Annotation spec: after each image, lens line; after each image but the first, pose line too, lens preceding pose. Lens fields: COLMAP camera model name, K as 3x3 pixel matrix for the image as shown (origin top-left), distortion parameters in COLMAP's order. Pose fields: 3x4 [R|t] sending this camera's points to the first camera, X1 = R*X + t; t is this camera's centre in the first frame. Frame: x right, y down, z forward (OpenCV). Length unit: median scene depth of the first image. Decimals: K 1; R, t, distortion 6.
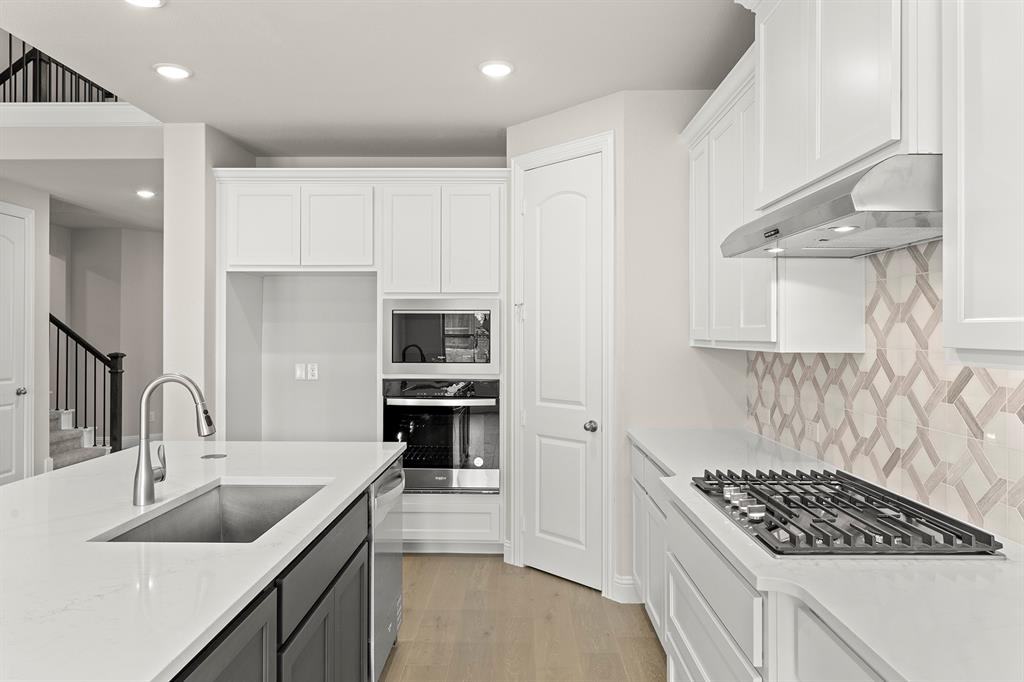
lens RADIAL K [[668.6, 0, 512.1], [0, 668.6, 328.0], [0, 0, 1]] dist [0.001765, 0.000520]
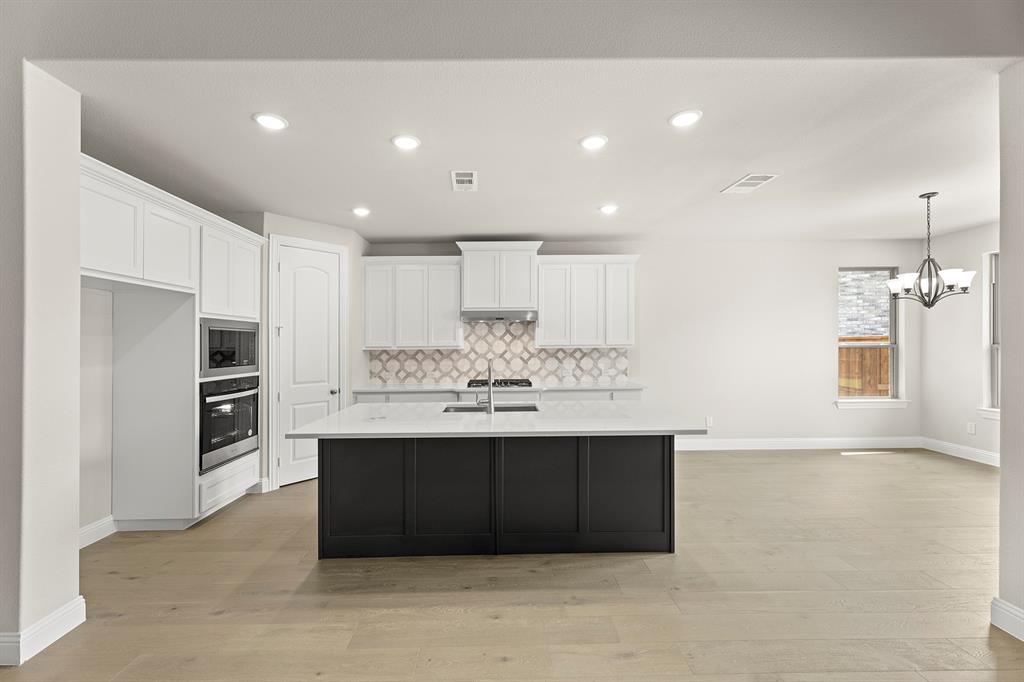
lens RADIAL K [[415.3, 0, 503.3], [0, 415.3, 332.5], [0, 0, 1]] dist [0.002154, 0.000191]
pose [[-0.035222, 0.025387, 0.999057, -0.994240], [-0.000152, 0.999677, -0.025408, 0.003635], [-0.999380, -0.001047, -0.035206, 0.482618]]
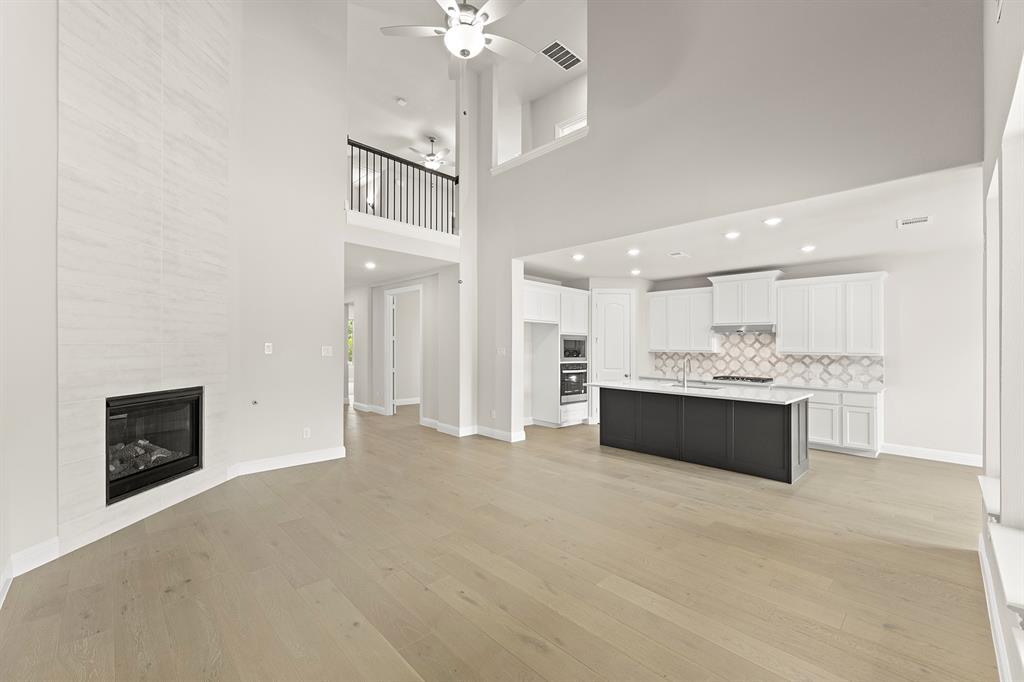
lens RADIAL K [[424.7, 0, 502.1], [0, 424.7, 337.6], [0, 0, 1]] dist [-0.000385, -0.000140]
pose [[0.712203, 0.021926, 0.701631, -1.611725], [-0.017914, 0.999754, -0.013059, -0.003163], [-0.701745, -0.003268, 0.712421, -0.066649]]
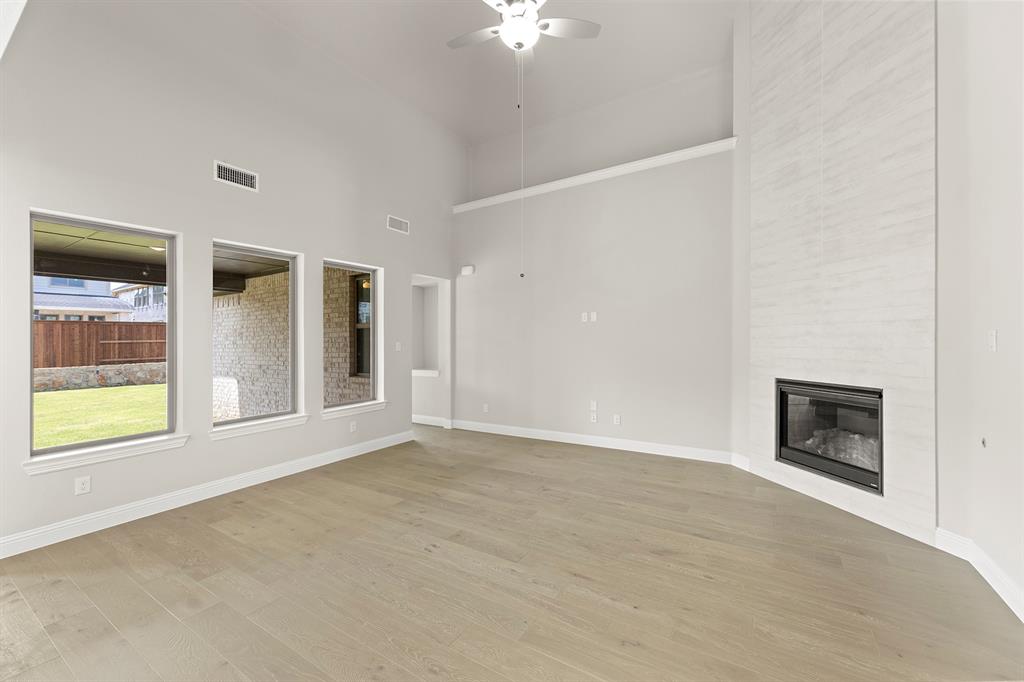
lens RADIAL K [[408.3, 0, 512.0], [0, 408.3, 341.0], [0, 0, 1]] dist [0.013159, 0.000016]
pose [[-0.517483, 0.013042, -0.855594, -0.436053], [0.025462, 0.999676, -0.000161, 0.006006], [0.855314, -0.021869, -0.517648, 0.946009]]
